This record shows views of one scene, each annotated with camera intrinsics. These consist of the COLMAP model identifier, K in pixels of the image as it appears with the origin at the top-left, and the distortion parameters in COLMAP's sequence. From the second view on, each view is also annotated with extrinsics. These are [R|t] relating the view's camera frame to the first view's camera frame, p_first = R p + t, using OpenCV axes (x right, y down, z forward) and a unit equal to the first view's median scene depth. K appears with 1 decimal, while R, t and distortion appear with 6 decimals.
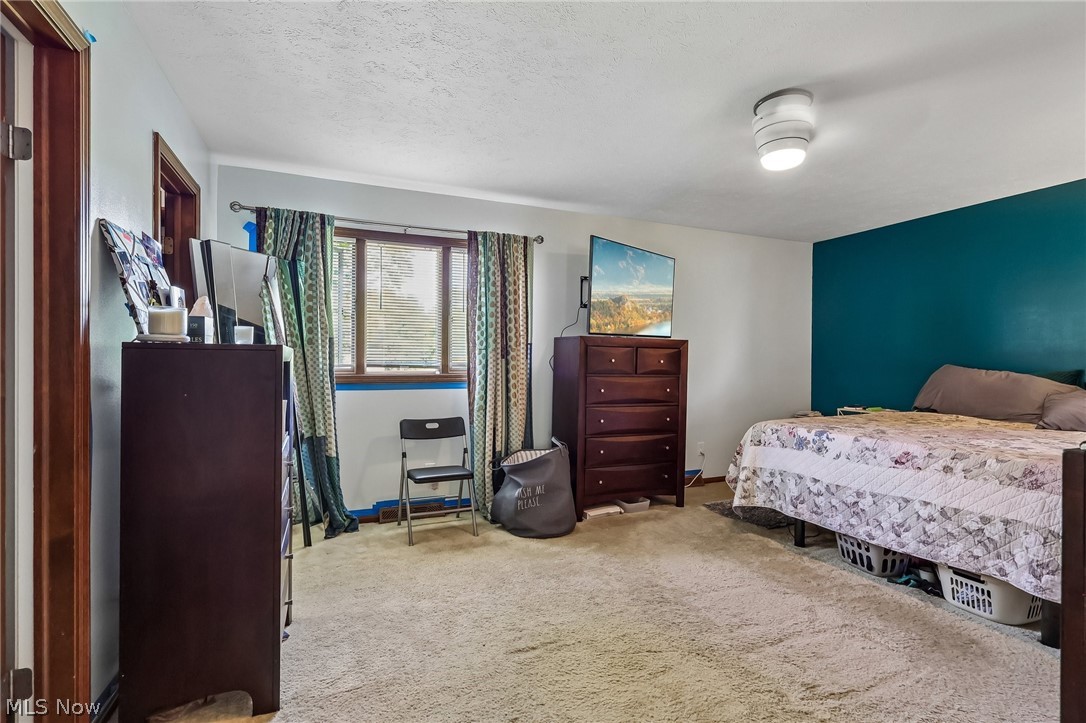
lens RADIAL K [[506.0, 0, 541.3], [0, 506.0, 357.5], [0, 0, 1]] dist [-0.000496, 0.000596]
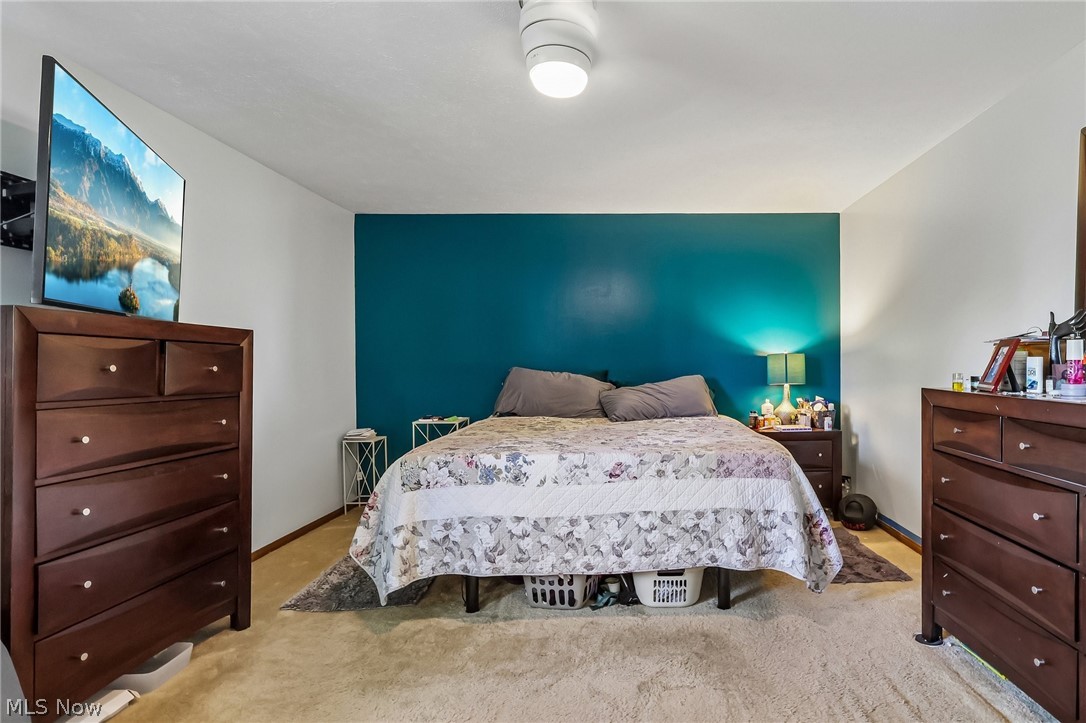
lens RADIAL K [[545.4, 0, 543.0], [0, 545.4, 361.5], [0, 0, 1]] dist [-0.002957, 0.000142]
pose [[0.373624, -0.005199, 0.927566, -0.229665], [0.000867, 0.999986, 0.005256, -0.003377], [-0.927580, -0.001159, 0.373624, 0.681792]]
